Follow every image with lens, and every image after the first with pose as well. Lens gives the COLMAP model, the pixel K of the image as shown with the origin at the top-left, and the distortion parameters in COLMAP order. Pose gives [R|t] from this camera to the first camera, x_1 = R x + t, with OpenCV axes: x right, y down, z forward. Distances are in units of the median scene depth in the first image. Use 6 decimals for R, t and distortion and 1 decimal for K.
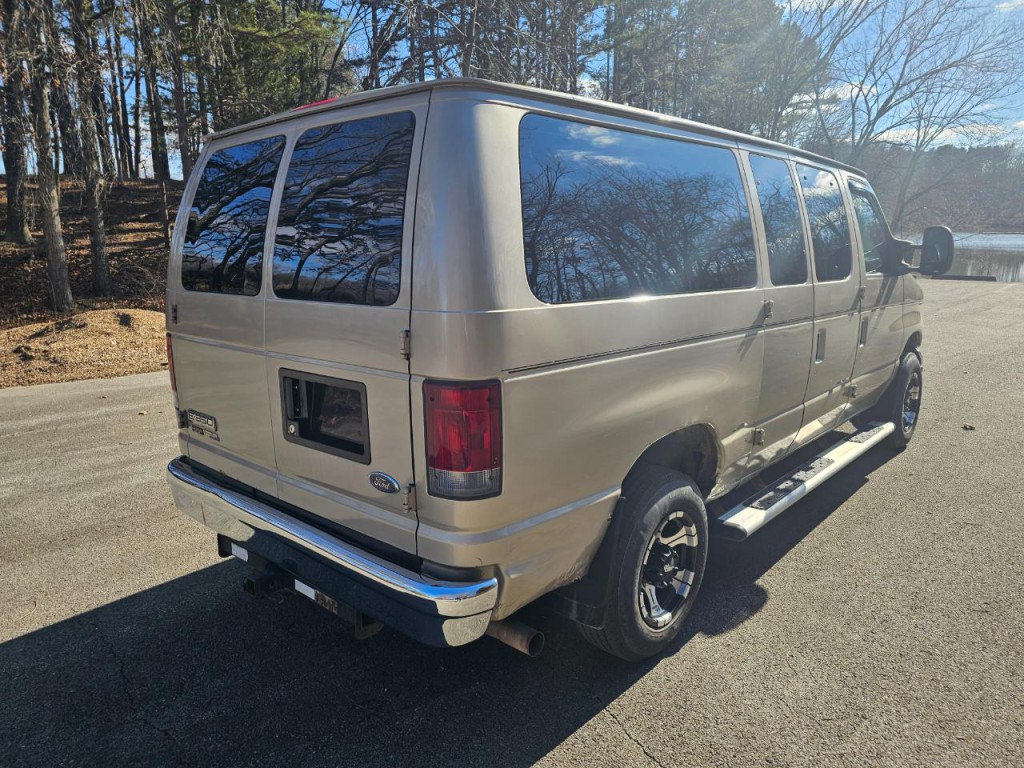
lens RADIAL K [[697.5, 0, 509.4], [0, 697.5, 374.6], [0, 0, 1]] dist [0.056250, -0.046919]
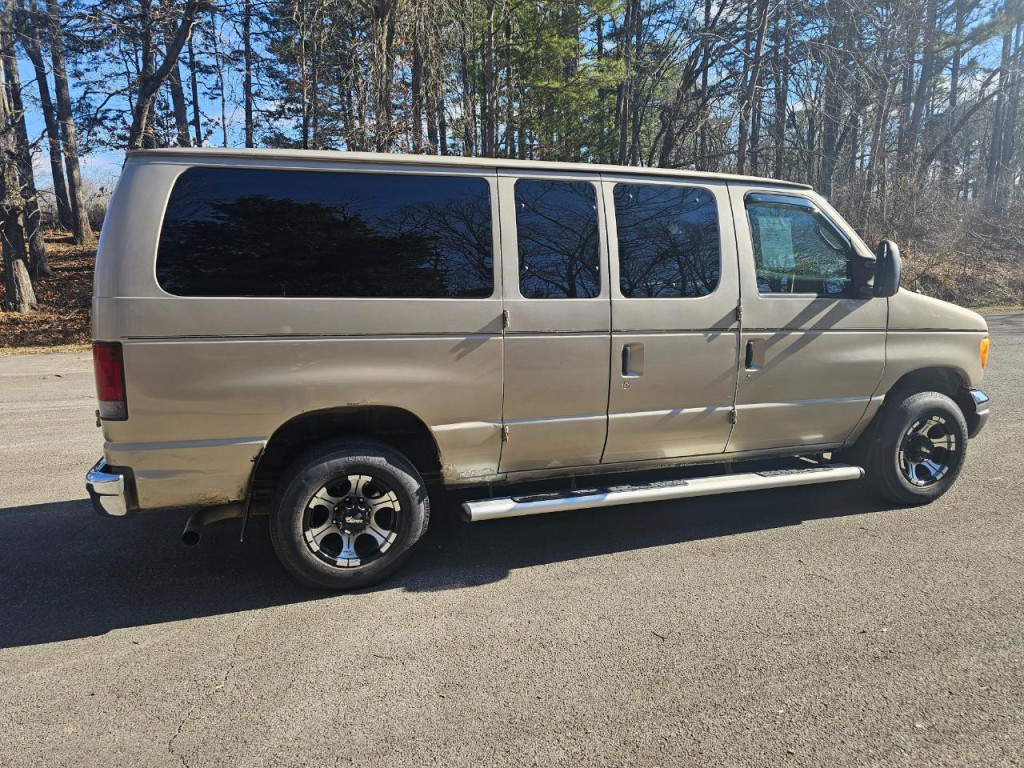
lens RADIAL K [[697.5, 0, 509.4], [0, 697.5, 374.6], [0, 0, 1]] dist [0.056250, -0.046919]
pose [[0.868171, 0.075187, -0.490536, 1.054617], [-0.094096, 0.995465, -0.013955, 0.012869], [0.487262, 0.058273, 0.871309, 0.048316]]
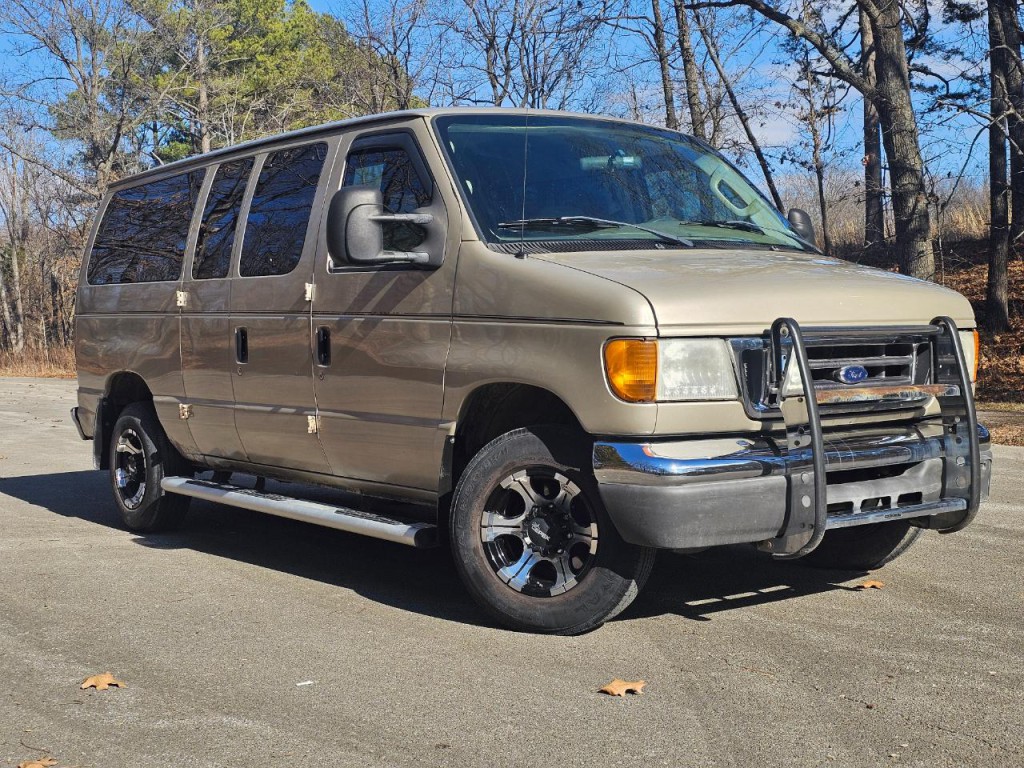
lens RADIAL K [[1363.5, 0, 508.2], [0, 1363.5, 358.4], [0, 0, 1]] dist [0.085015, -0.061921]
pose [[-0.202837, 0.032818, -0.978662, 2.874560], [-0.161366, 0.984654, 0.066464, -0.271493], [0.965825, 0.171404, -0.194429, 2.290477]]
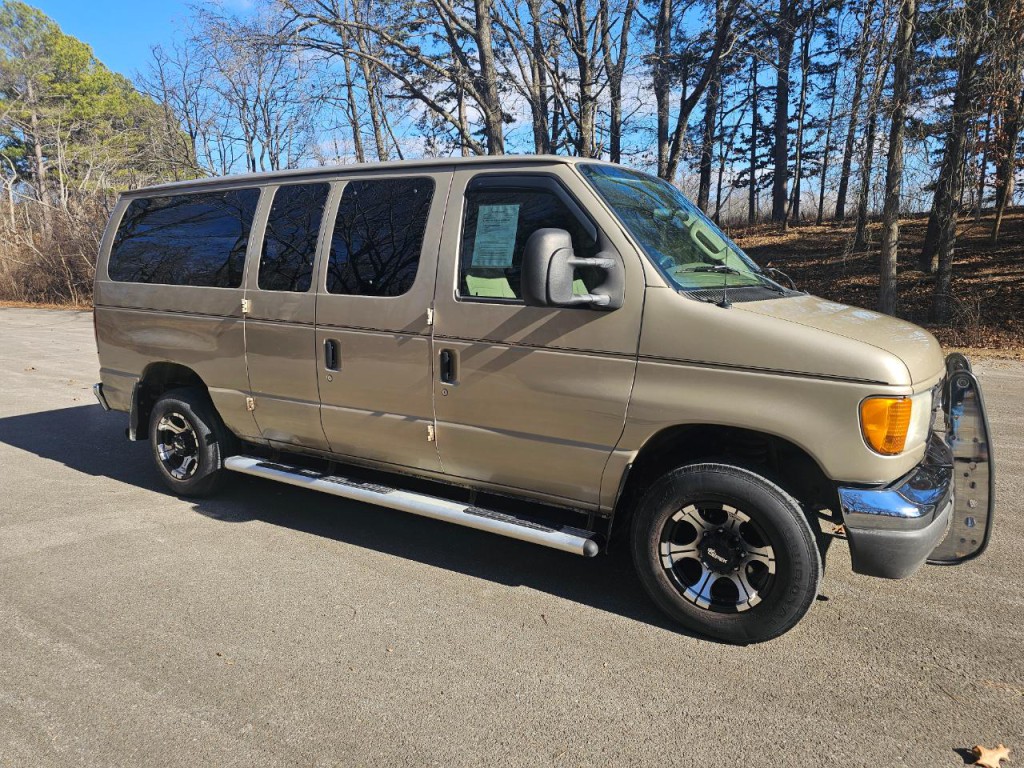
lens RADIAL K [[697.5, 0, 509.4], [0, 697.5, 374.6], [0, 0, 1]] dist [0.056250, -0.046919]
pose [[0.164886, 0.149412, -0.974930, 2.024308], [-0.190643, 0.974647, 0.117126, -0.250172], [0.967713, 0.166551, 0.189190, 1.439586]]
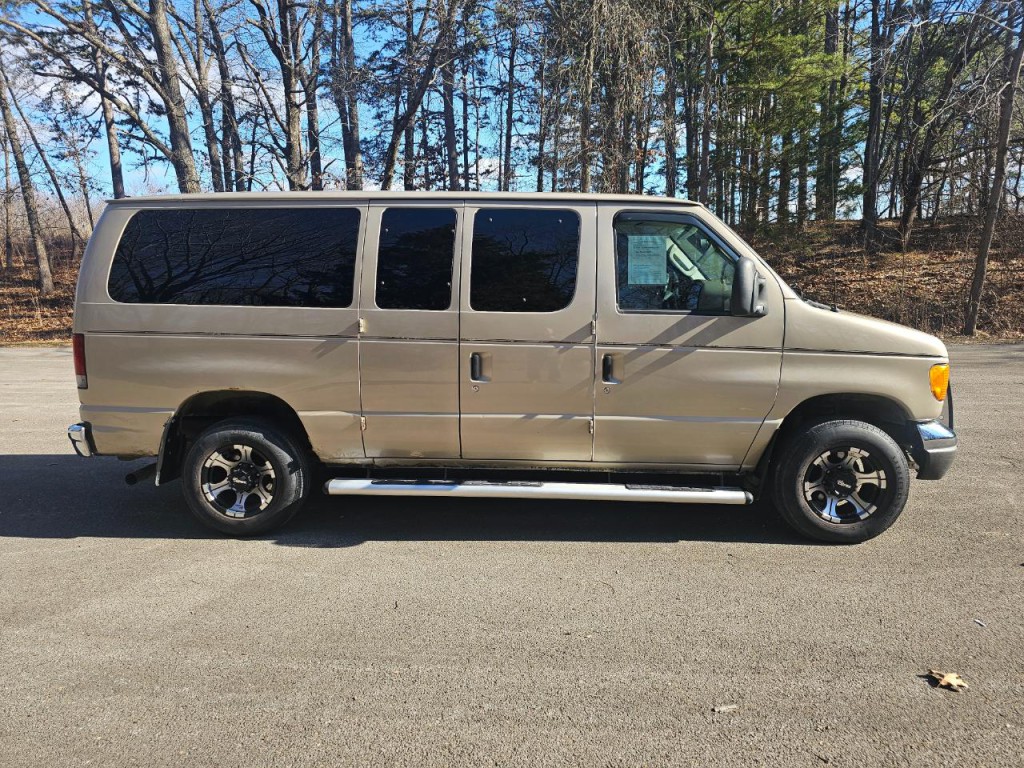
lens RADIAL K [[699.0, 0, 513.0], [0, 699.0, 358.2], [0, 0, 1]] dist [0.076256, -0.078552]
pose [[0.619261, 0.092014, -0.779775, 1.817704], [-0.149746, 0.988722, -0.002251, -0.082377], [0.770774, 0.118162, 0.626055, 0.457336]]
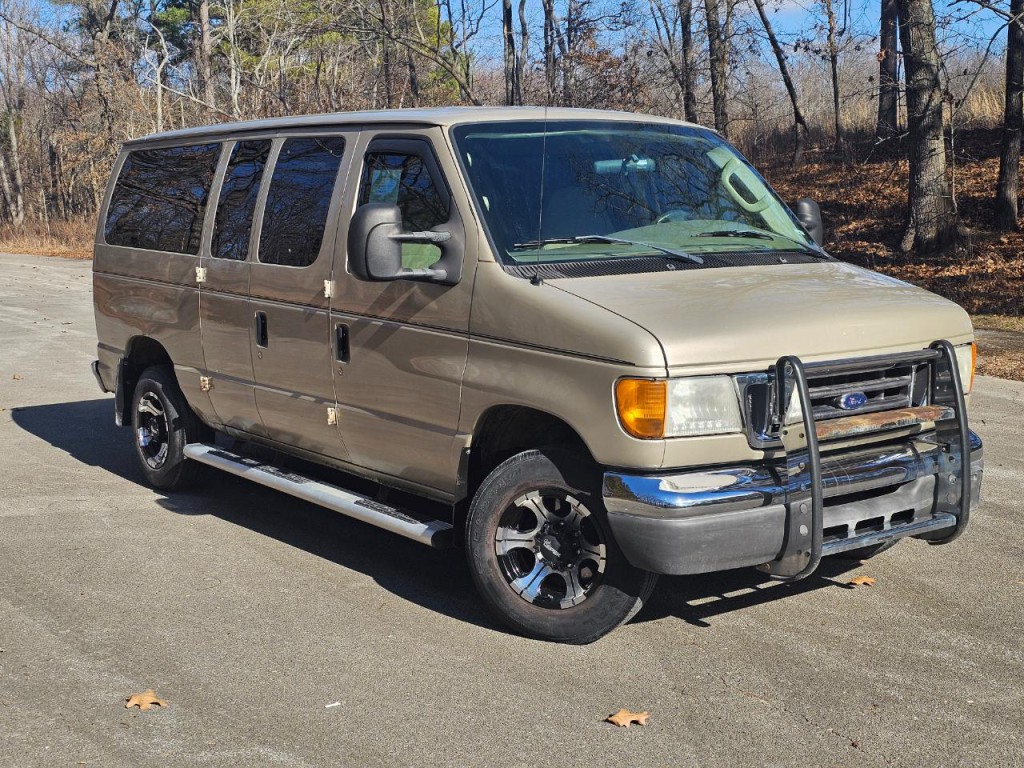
lens RADIAL K [[1367.5, 0, 512.0], [0, 1367.5, 384.0], [0, 0, 1]] dist [0.082730, -0.047450]
pose [[-0.203255, 0.141358, -0.968868, 2.941427], [-0.172326, 0.968913, 0.177516, -0.484383], [0.963842, 0.203042, -0.172576, 2.250593]]
